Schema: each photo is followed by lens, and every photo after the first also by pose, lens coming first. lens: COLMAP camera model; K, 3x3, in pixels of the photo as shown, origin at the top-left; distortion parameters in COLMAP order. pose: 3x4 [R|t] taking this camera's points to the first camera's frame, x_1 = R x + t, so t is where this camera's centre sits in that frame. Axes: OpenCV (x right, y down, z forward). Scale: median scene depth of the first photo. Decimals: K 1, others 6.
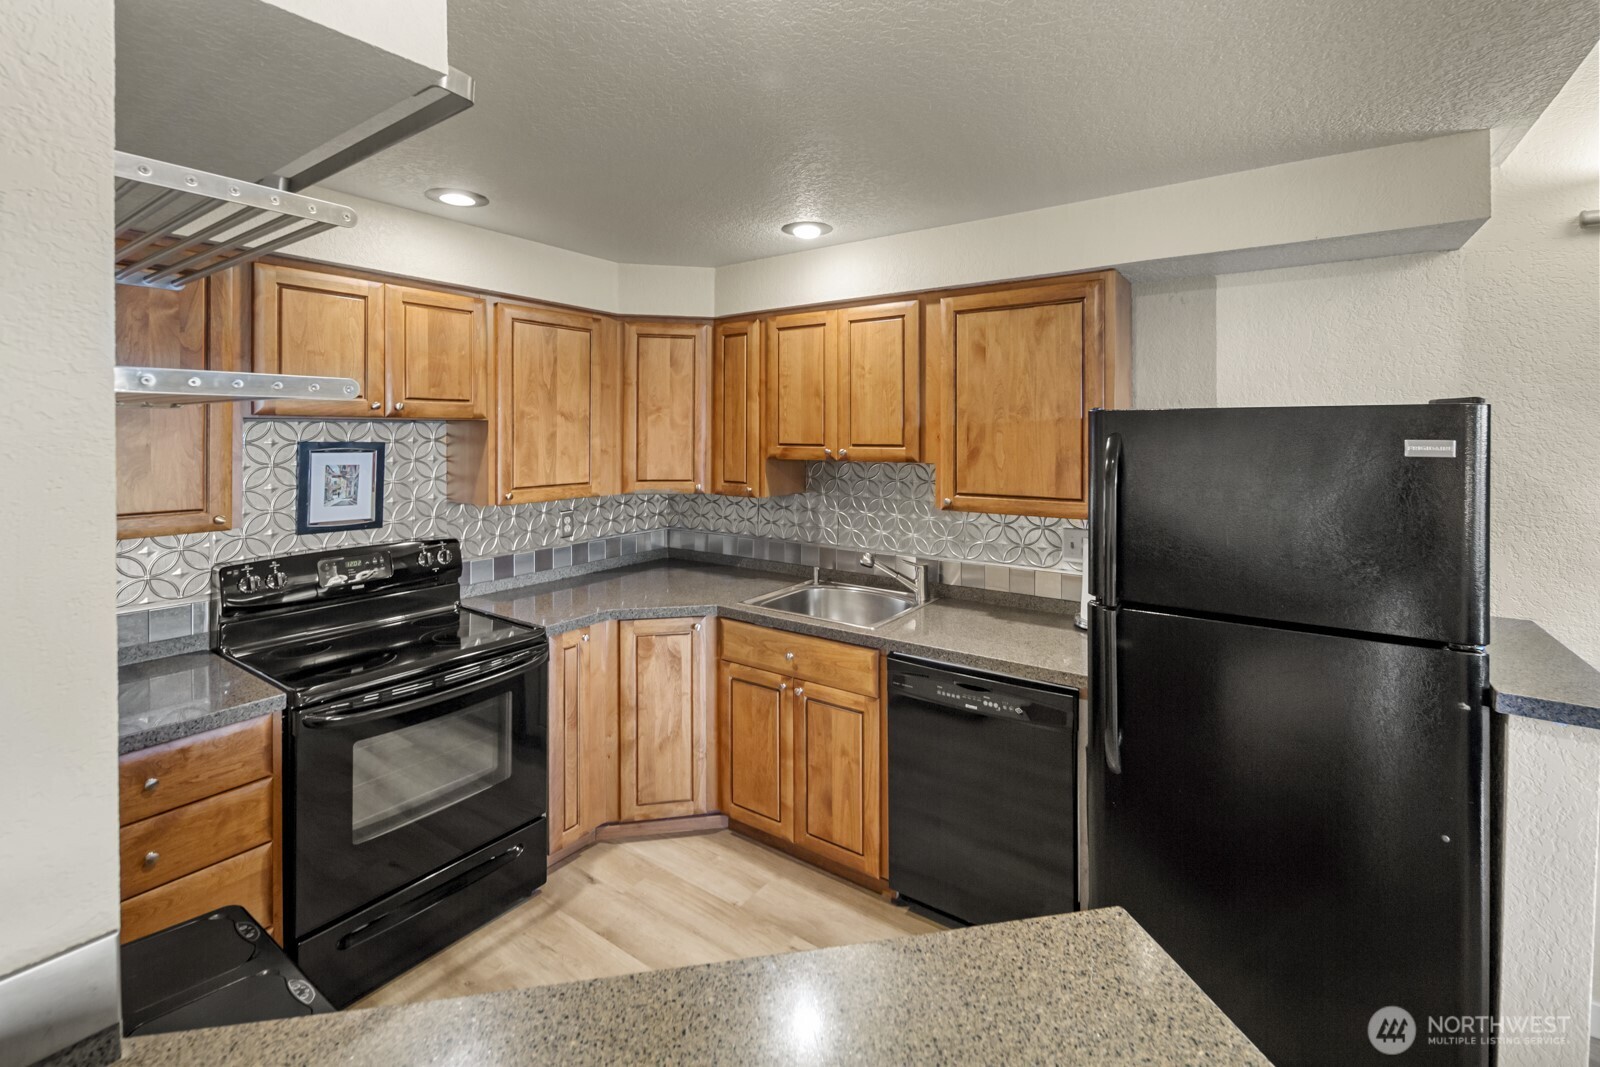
lens RADIAL K [[699.0, 0, 804.8], [0, 699.0, 433.6], [0, 0, 1]] dist [0.007339, -0.004759]
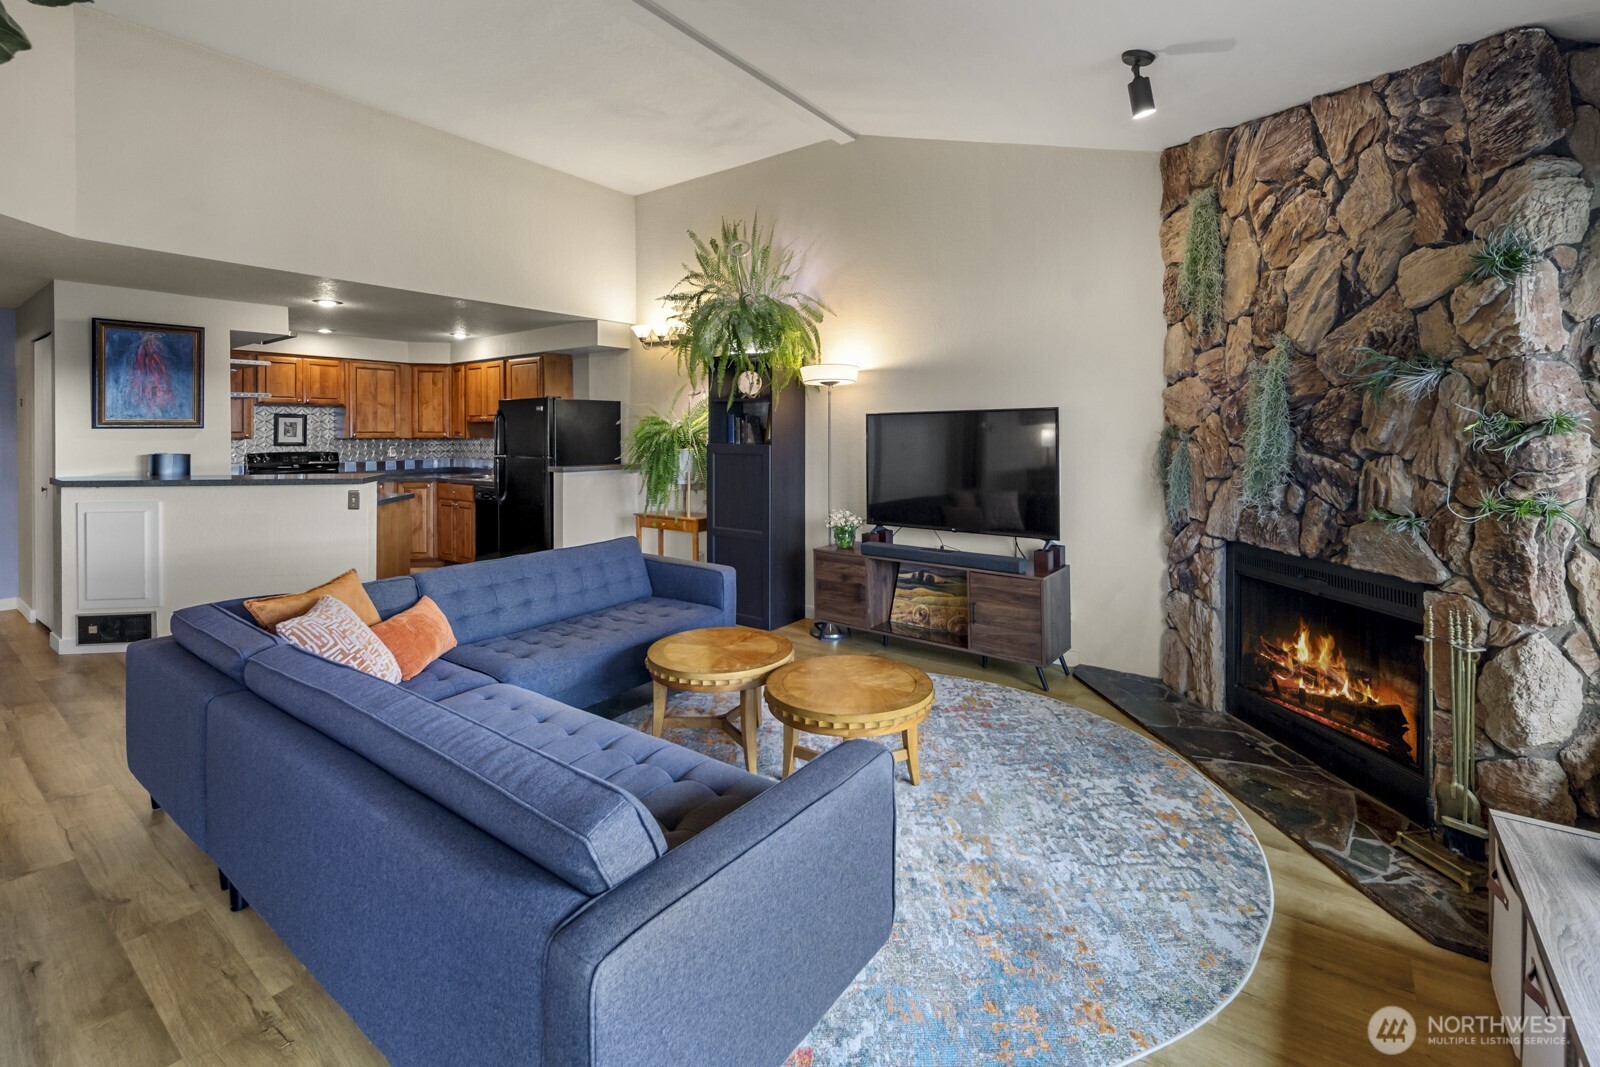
lens RADIAL K [[699.0, 0, 809.3], [0, 699.0, 436.5], [0, 0, 1]] dist [0.007339, -0.004759]
pose [[0.999618, -0.004062, -0.027348, 1.346114], [0.004153, 0.999986, 0.003291, 0.092569], [0.027334, -0.003403, 0.999621, -1.574569]]
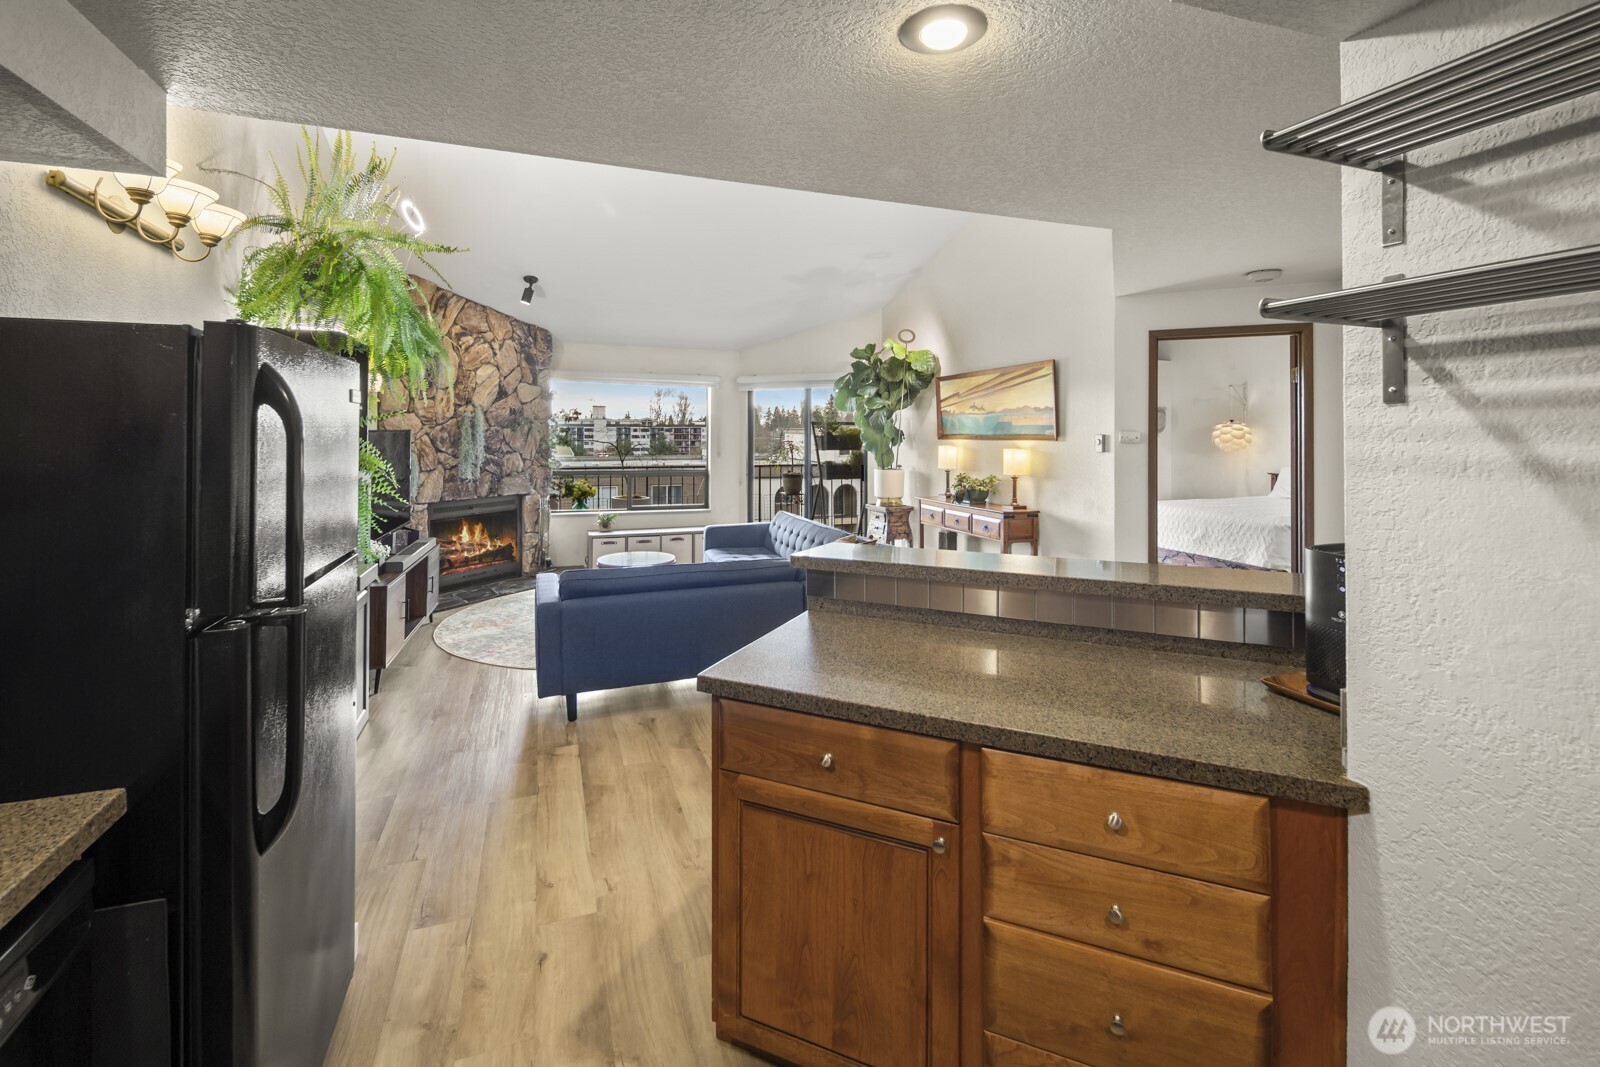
lens RADIAL K [[699.0, 0, 800.3], [0, 699.0, 424.4], [0, 0, 1]] dist [0.007339, -0.004759]
pose [[-0.816349, 0.004881, 0.577538, -0.255001], [0.000555, 0.999970, -0.007666, 0.041941], [-0.577558, -0.005937, -0.816328, 0.826273]]
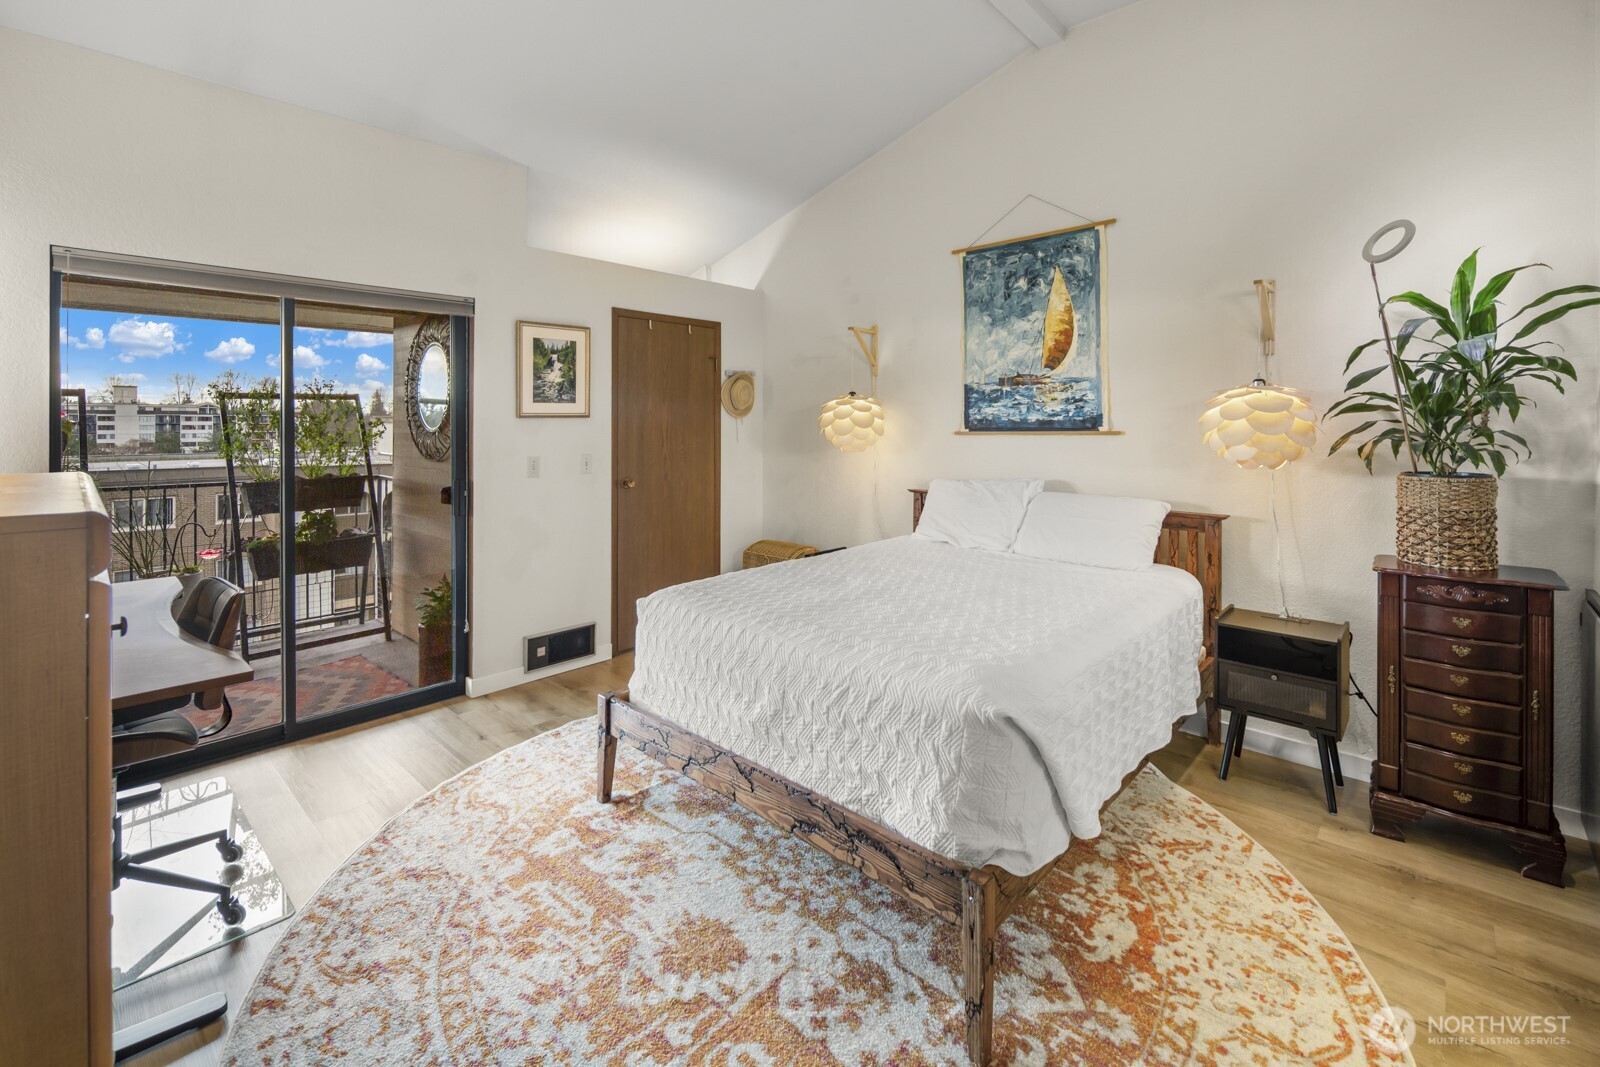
lens RADIAL K [[699.0, 0, 805.5], [0, 699.0, 421.8], [0, 0, 1]] dist [0.007339, -0.004759]
pose [[-0.990824, -0.001028, 0.135157, -0.143515], [-0.000465, 0.999991, 0.004200, 0.062326], [-0.135160, 0.004099, -0.990815, -1.031749]]
